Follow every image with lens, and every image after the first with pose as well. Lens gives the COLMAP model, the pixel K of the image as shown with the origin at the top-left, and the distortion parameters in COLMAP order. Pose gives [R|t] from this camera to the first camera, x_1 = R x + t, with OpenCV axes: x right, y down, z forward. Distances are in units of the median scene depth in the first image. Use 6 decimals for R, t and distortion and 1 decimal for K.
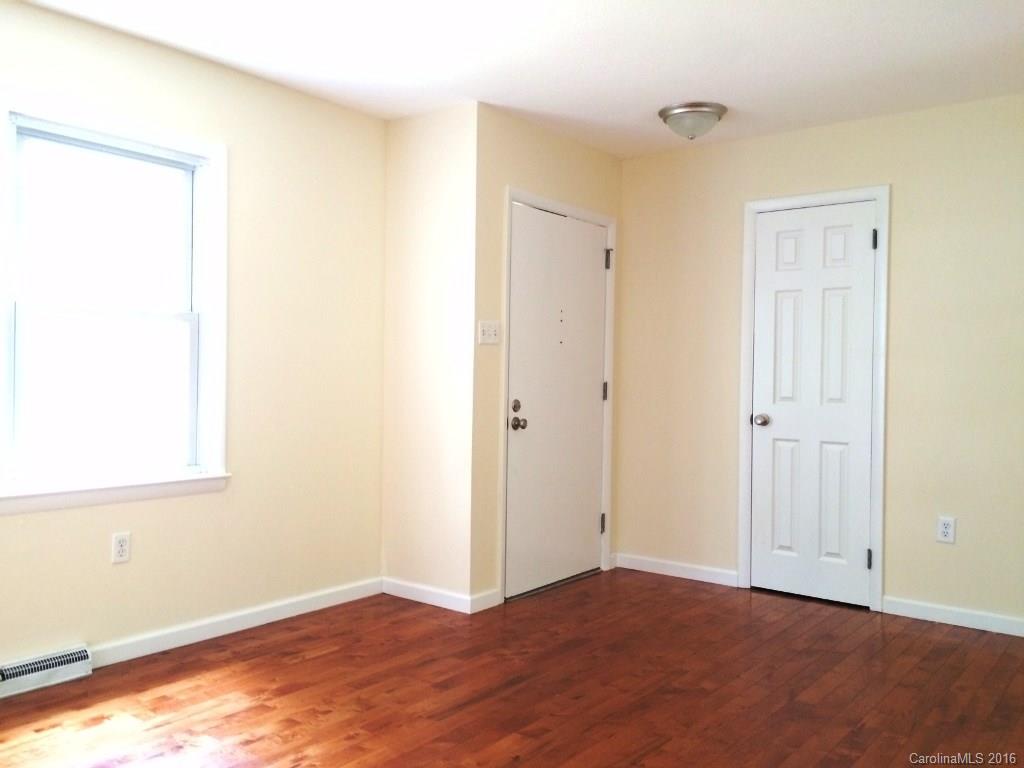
lens RADIAL K [[863.4, 0, 514.9], [0, 863.4, 385.8], [0, 0, 1]] dist [0.080834, -0.101910]
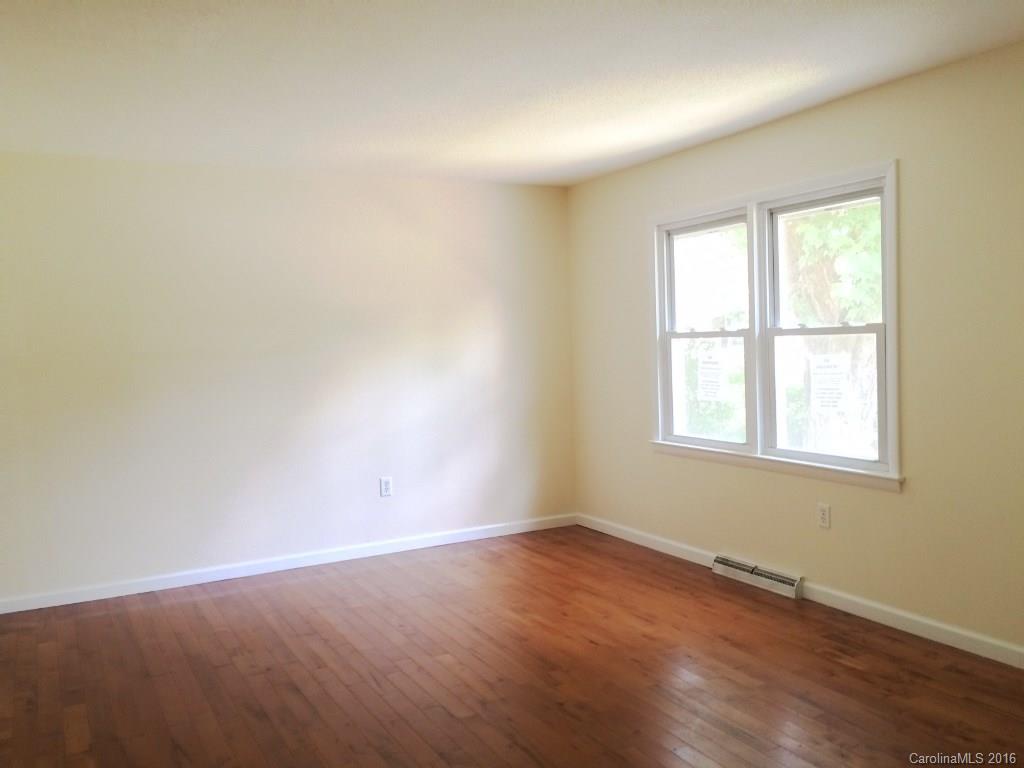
lens RADIAL K [[863.4, 0, 514.9], [0, 863.4, 385.8], [0, 0, 1]] dist [0.080834, -0.101910]
pose [[-0.411180, 0.043496, -0.910516, 0.819627], [0.011409, 0.999028, 0.042572, -0.057728], [0.911483, 0.007117, -0.411276, 1.039123]]
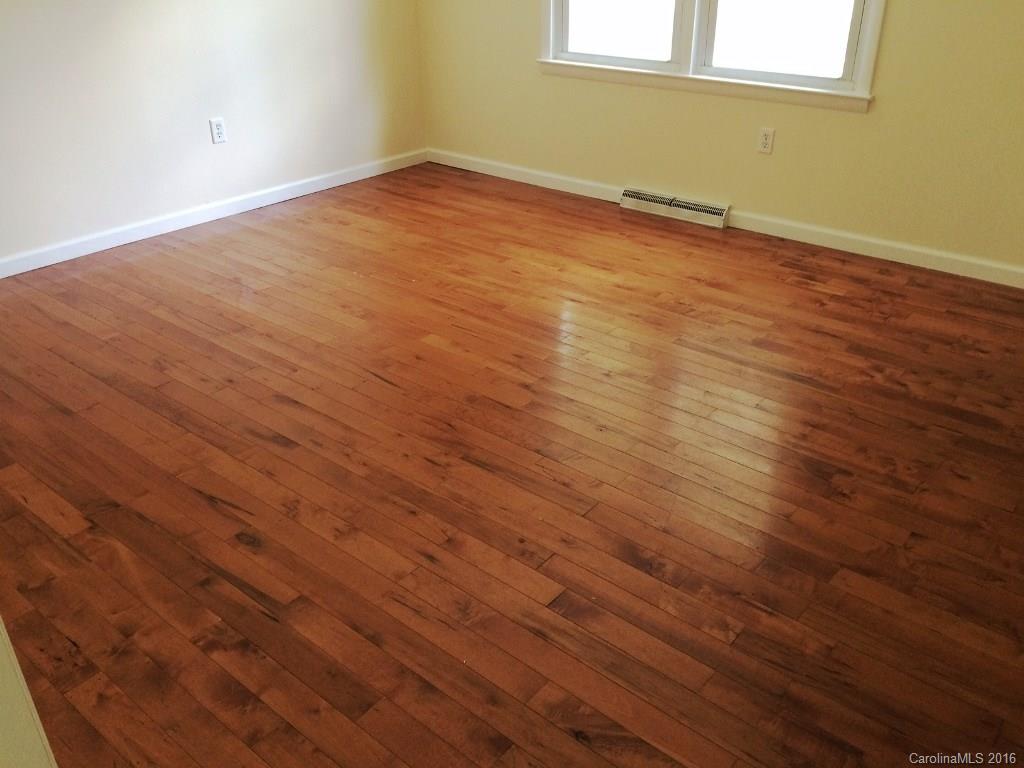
lens RADIAL K [[863.4, 0, 514.9], [0, 863.4, 385.8], [0, 0, 1]] dist [0.080834, -0.101910]
pose [[-0.047117, 0.463091, -0.885057, 0.745626], [-0.004690, 0.885929, 0.463797, -0.068703], [0.998878, 0.026004, -0.039570, 0.663098]]
